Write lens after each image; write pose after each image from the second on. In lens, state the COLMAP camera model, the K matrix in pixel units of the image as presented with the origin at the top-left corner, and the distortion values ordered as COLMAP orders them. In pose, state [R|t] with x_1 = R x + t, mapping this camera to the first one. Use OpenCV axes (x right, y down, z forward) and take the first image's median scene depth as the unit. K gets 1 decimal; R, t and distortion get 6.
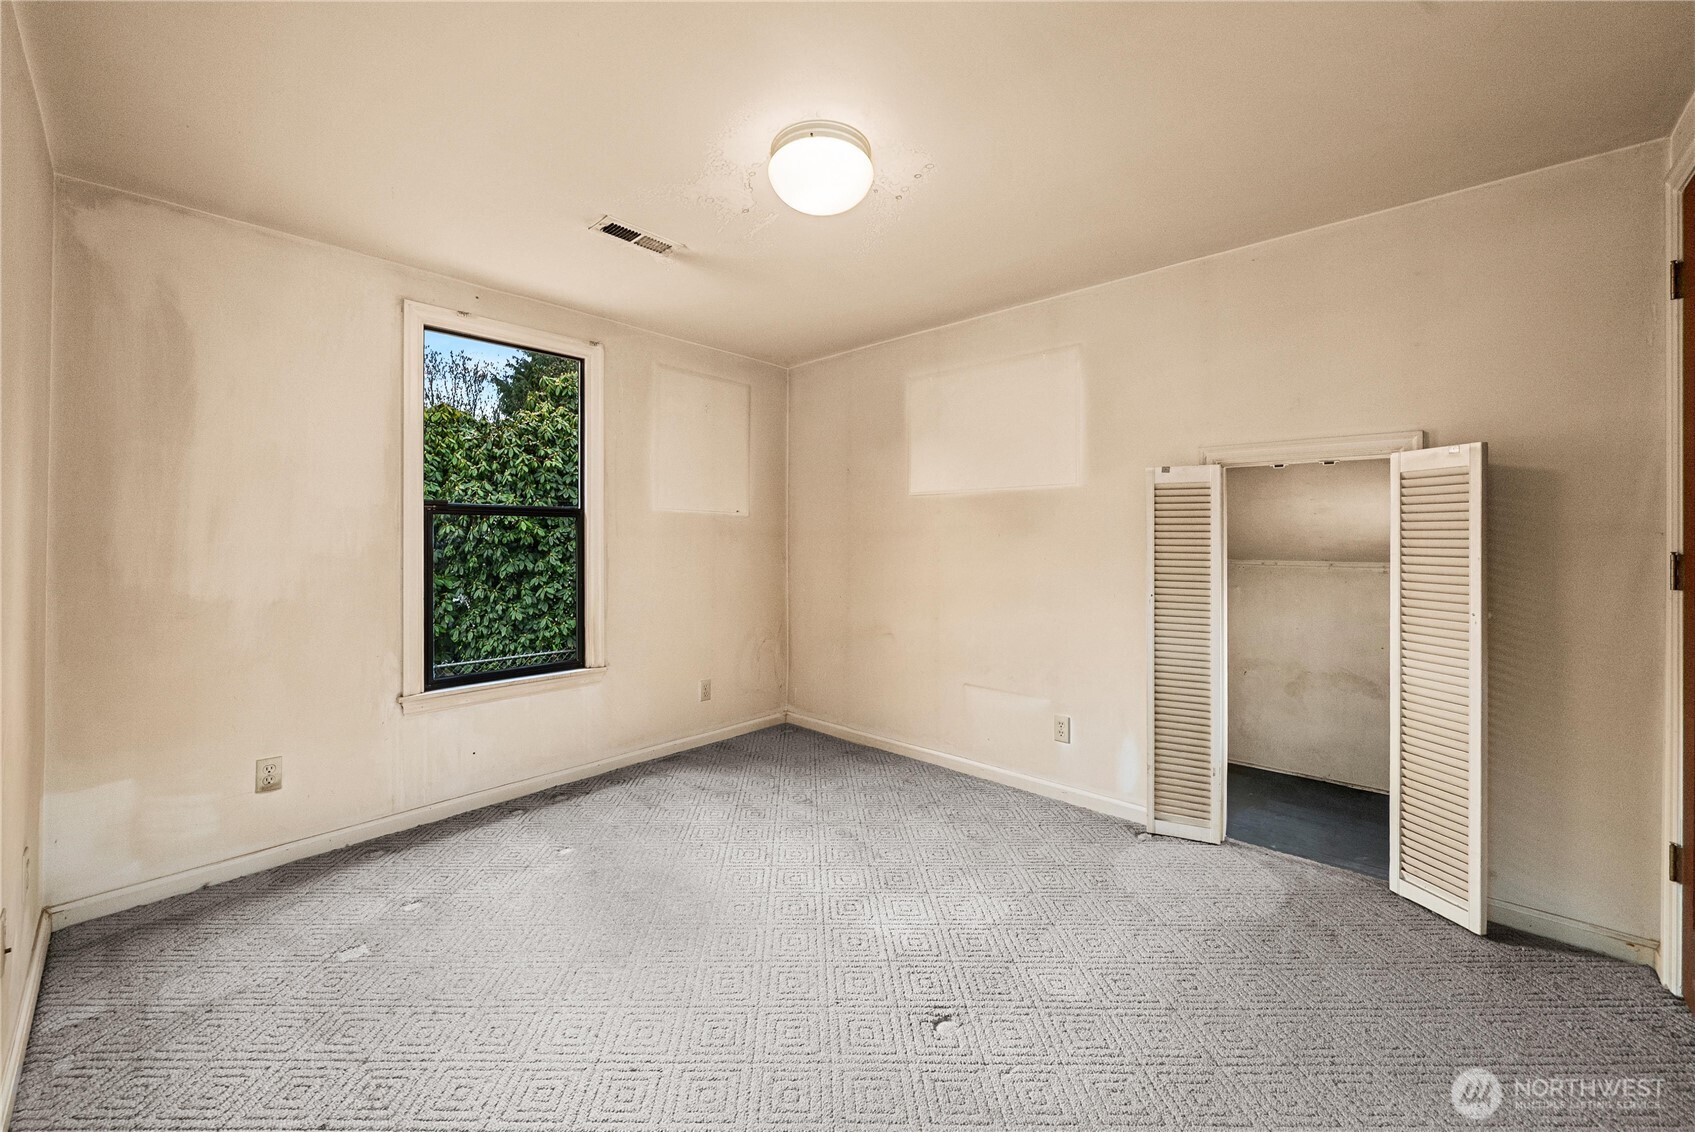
lens RADIAL K [[650.4, 0, 845.6], [0, 650.4, 516.7], [0, 0, 1]] dist [-0.009922, 0.000521]
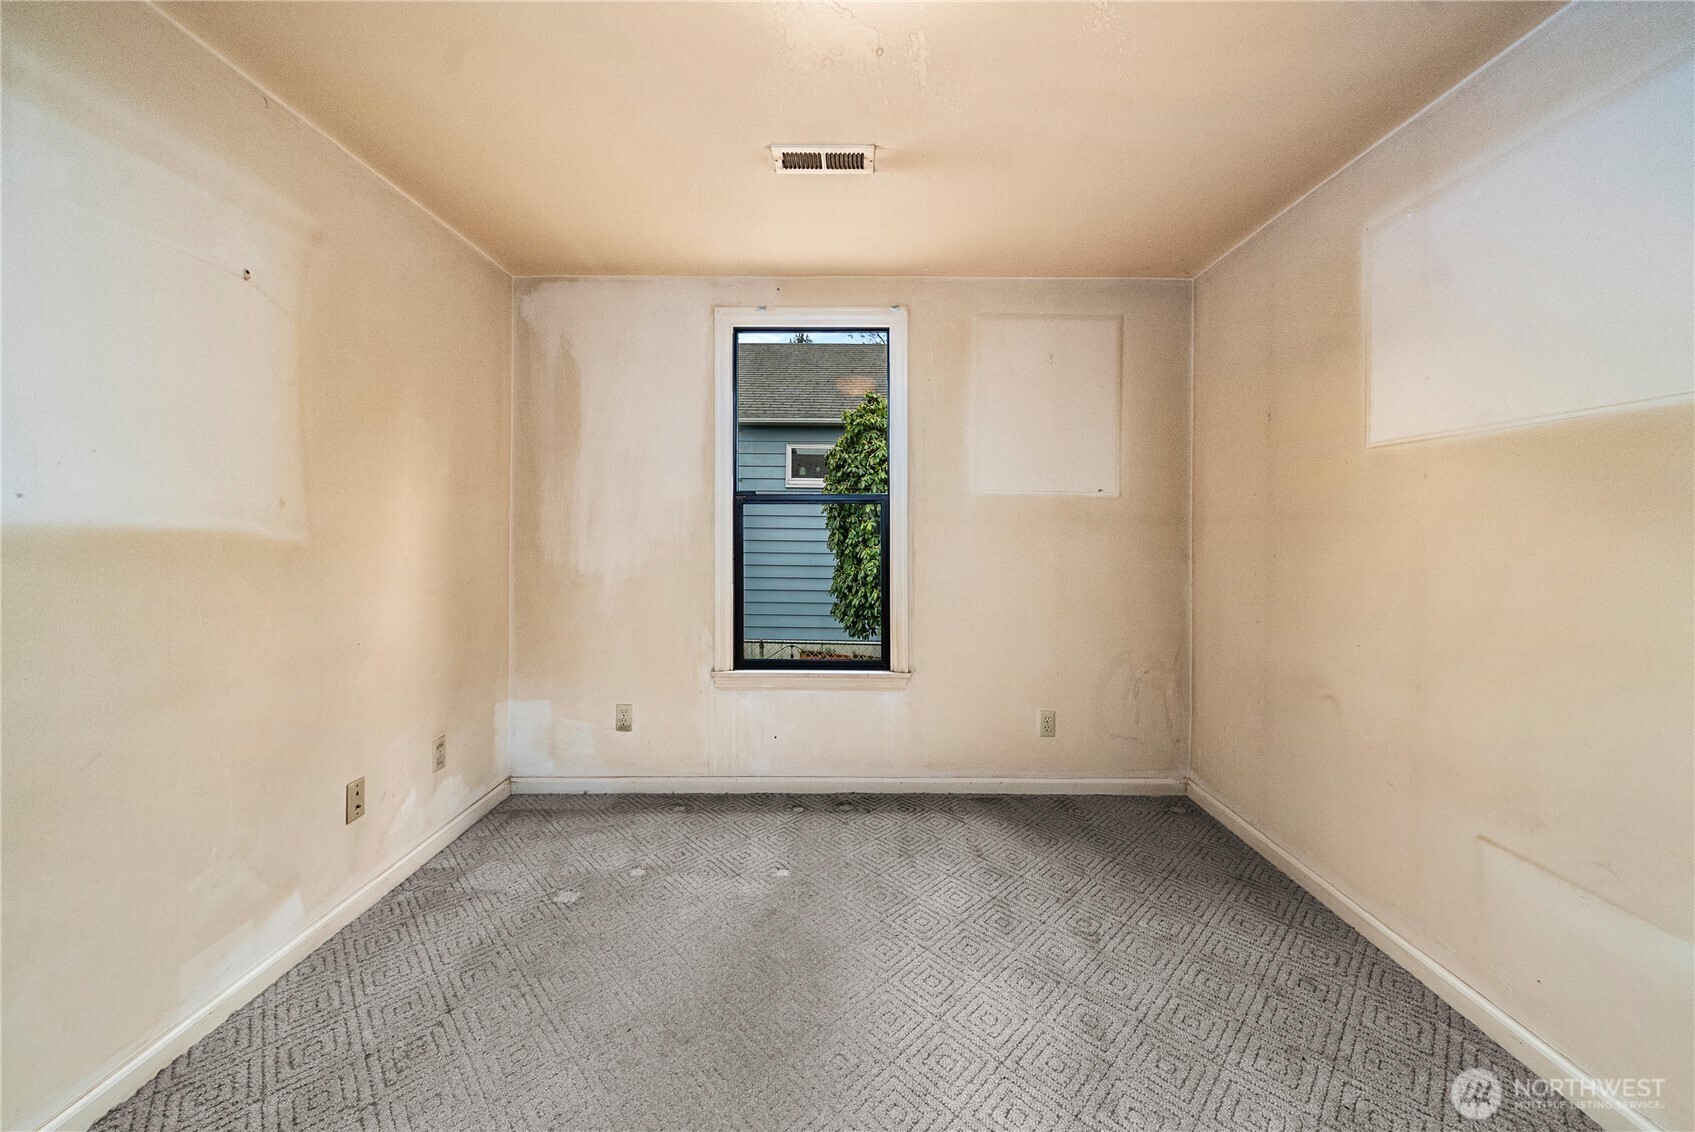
lens RADIAL K [[650.4, 0, 845.6], [0, 650.4, 516.7], [0, 0, 1]] dist [-0.009922, 0.000521]
pose [[0.666122, -0.009869, -0.745777, 0.255123], [0.023391, 0.999697, 0.007663, 0.012447], [0.745476, -0.022549, 0.666151, 0.394481]]
